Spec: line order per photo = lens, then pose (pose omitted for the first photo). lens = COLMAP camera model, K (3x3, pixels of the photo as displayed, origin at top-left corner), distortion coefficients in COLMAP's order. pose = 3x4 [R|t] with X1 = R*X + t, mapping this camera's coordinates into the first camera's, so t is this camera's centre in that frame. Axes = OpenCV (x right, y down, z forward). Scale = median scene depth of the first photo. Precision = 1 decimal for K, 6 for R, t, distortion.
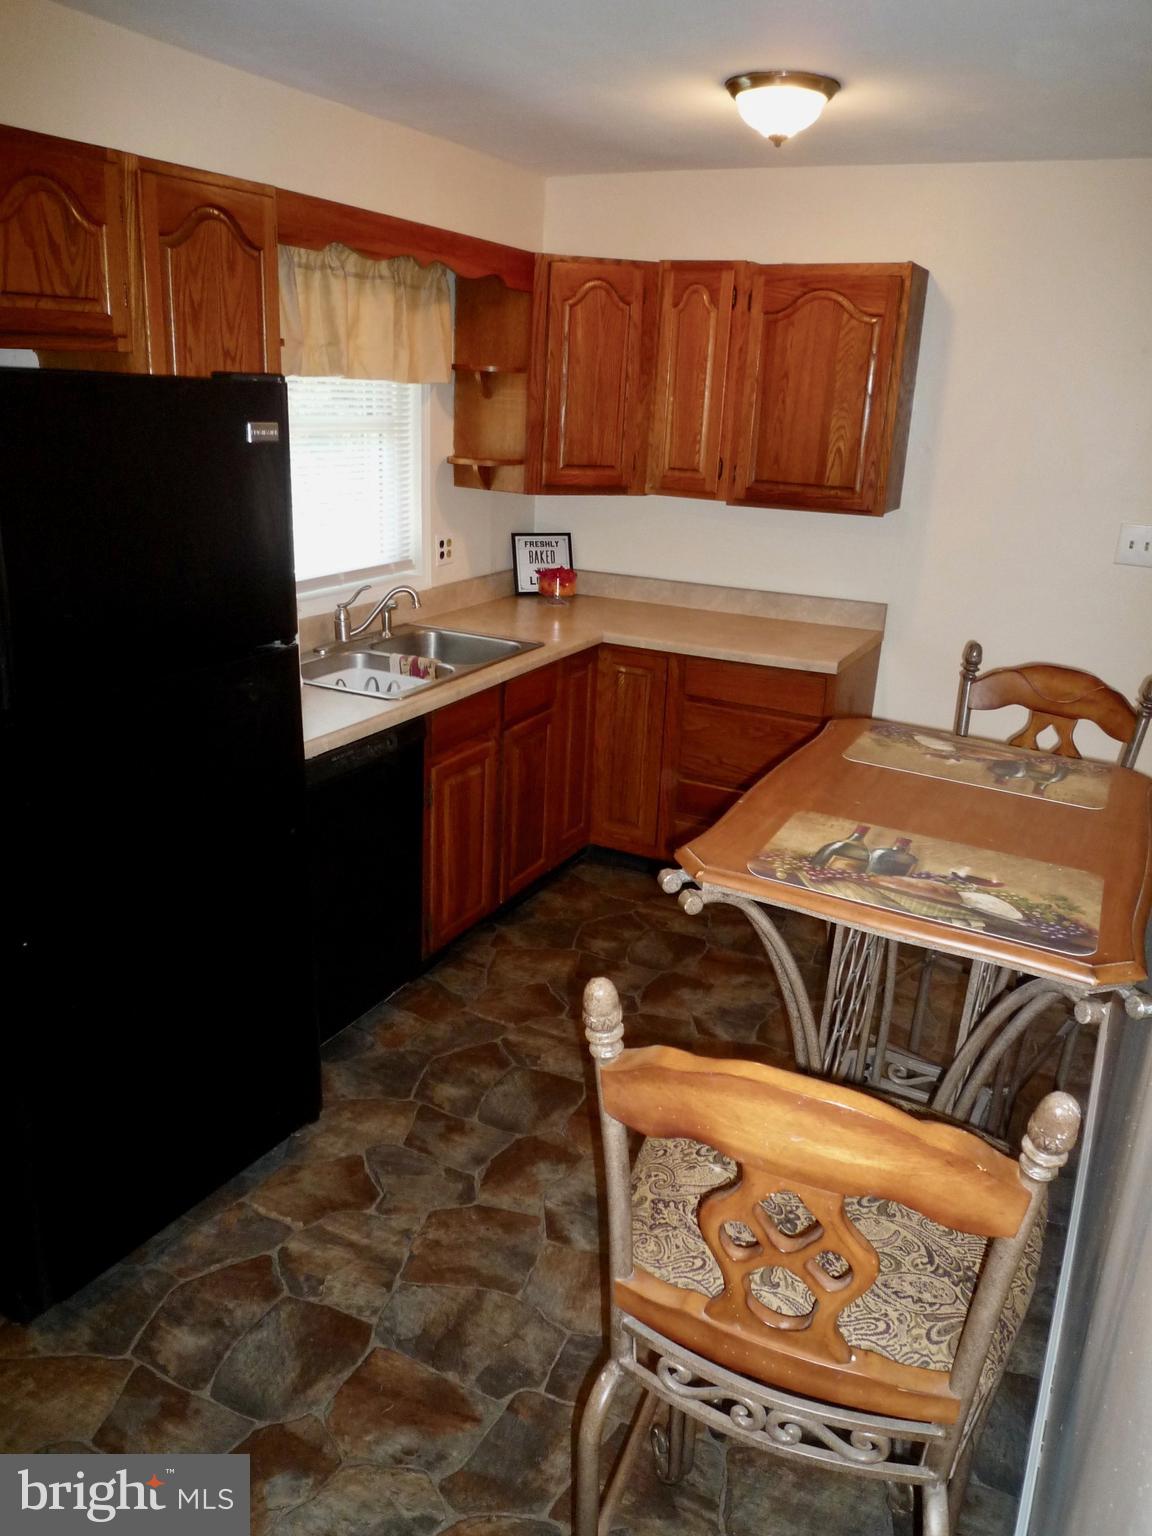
lens RADIAL K [[1124.1, 0, 605.8], [0, 1124.1, 765.8], [0, 0, 1]] dist [0.001928, -0.094069]
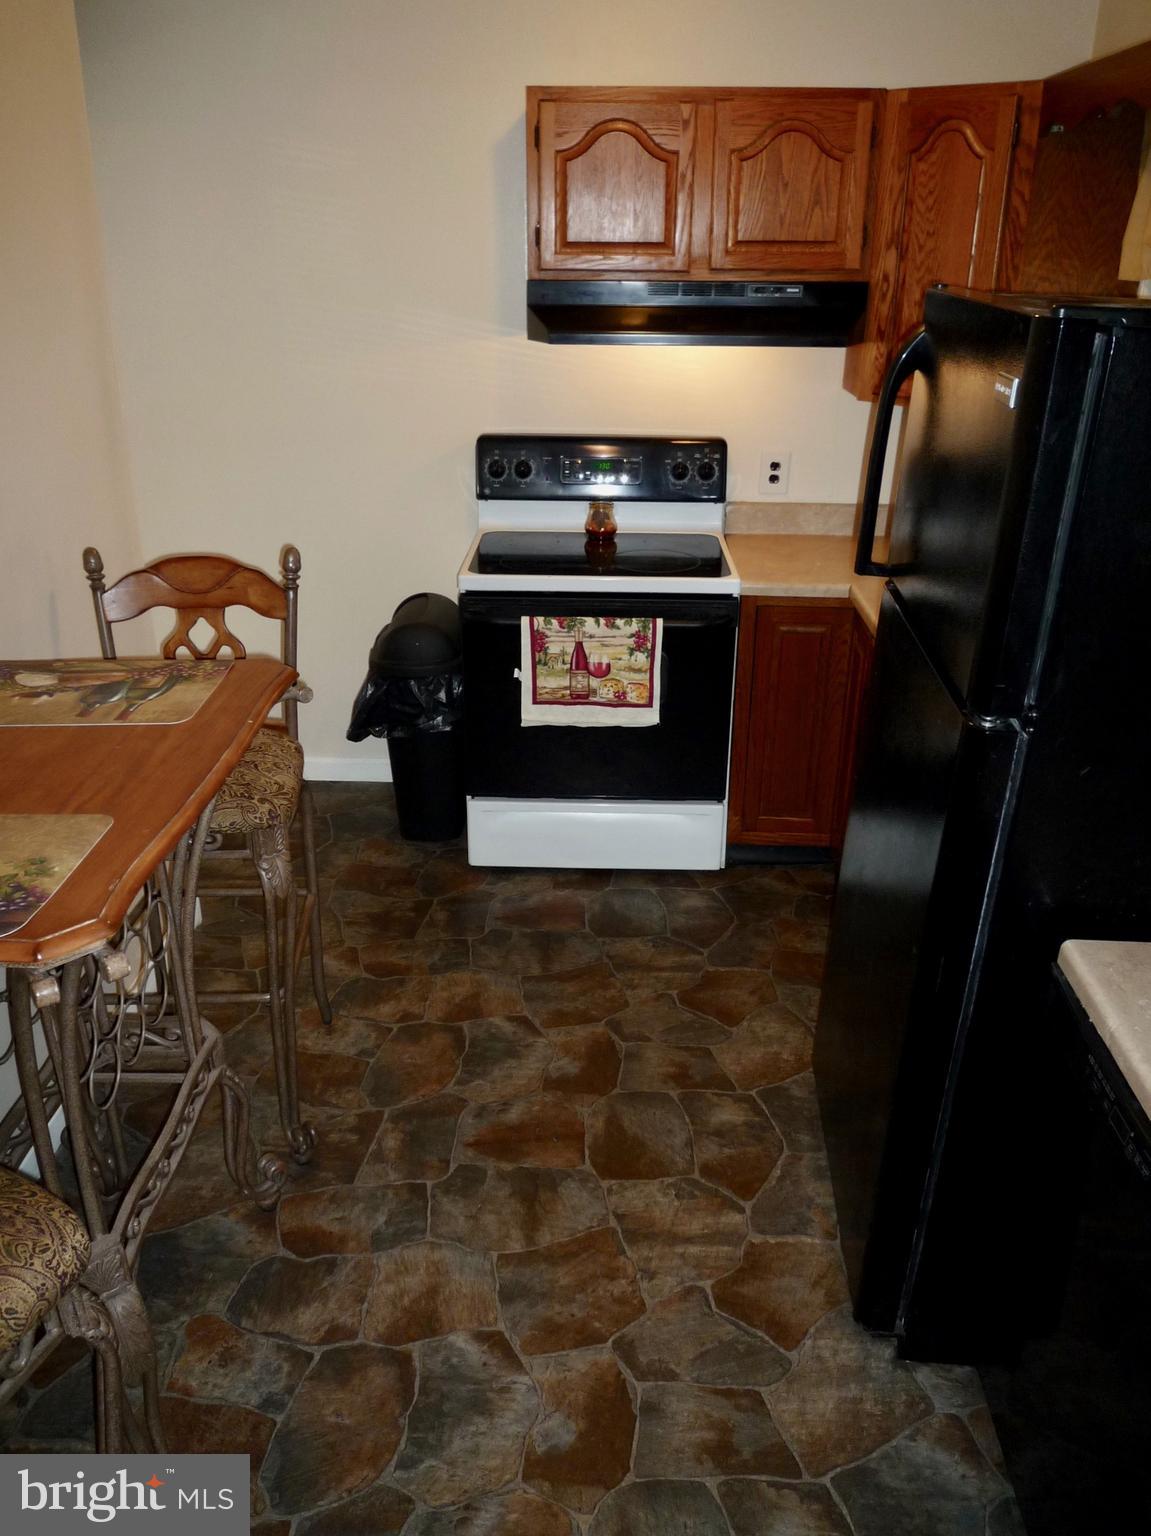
lens RADIAL K [[1202.0, 0, 575.5], [0, 1202.0, 768.0], [0, 0, 1]] dist [0.003356, -0.048041]
pose [[-0.911710, 0.110955, -0.395567, 0.218610], [-0.180540, 0.756684, 0.628358, -0.500223], [0.369039, 0.644296, -0.669845, 1.436622]]
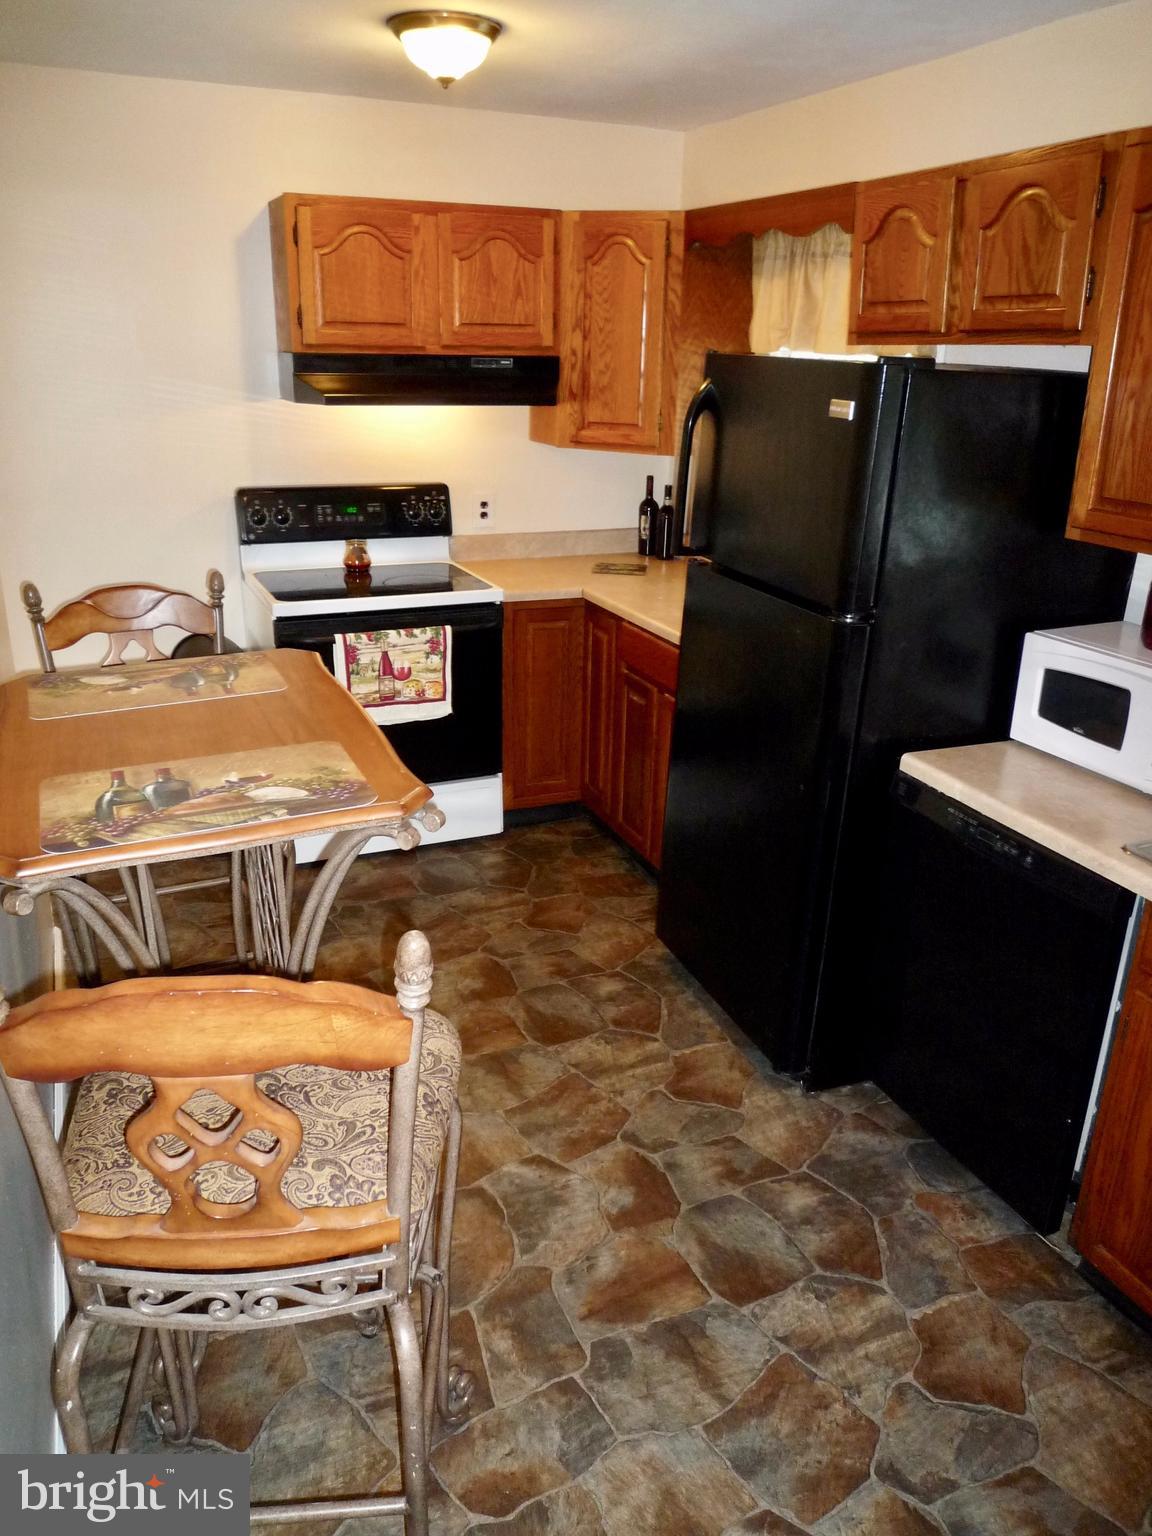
lens RADIAL K [[1160.8, 0, 577.1], [0, 1160.8, 762.9], [0, 0, 1]] dist [0.041405, -0.106833]
pose [[-0.648859, 0.197346, -0.734872, 0.705163], [-0.292562, 0.826837, 0.480362, -0.455144], [0.702417, 0.526683, -0.478765, 1.446430]]
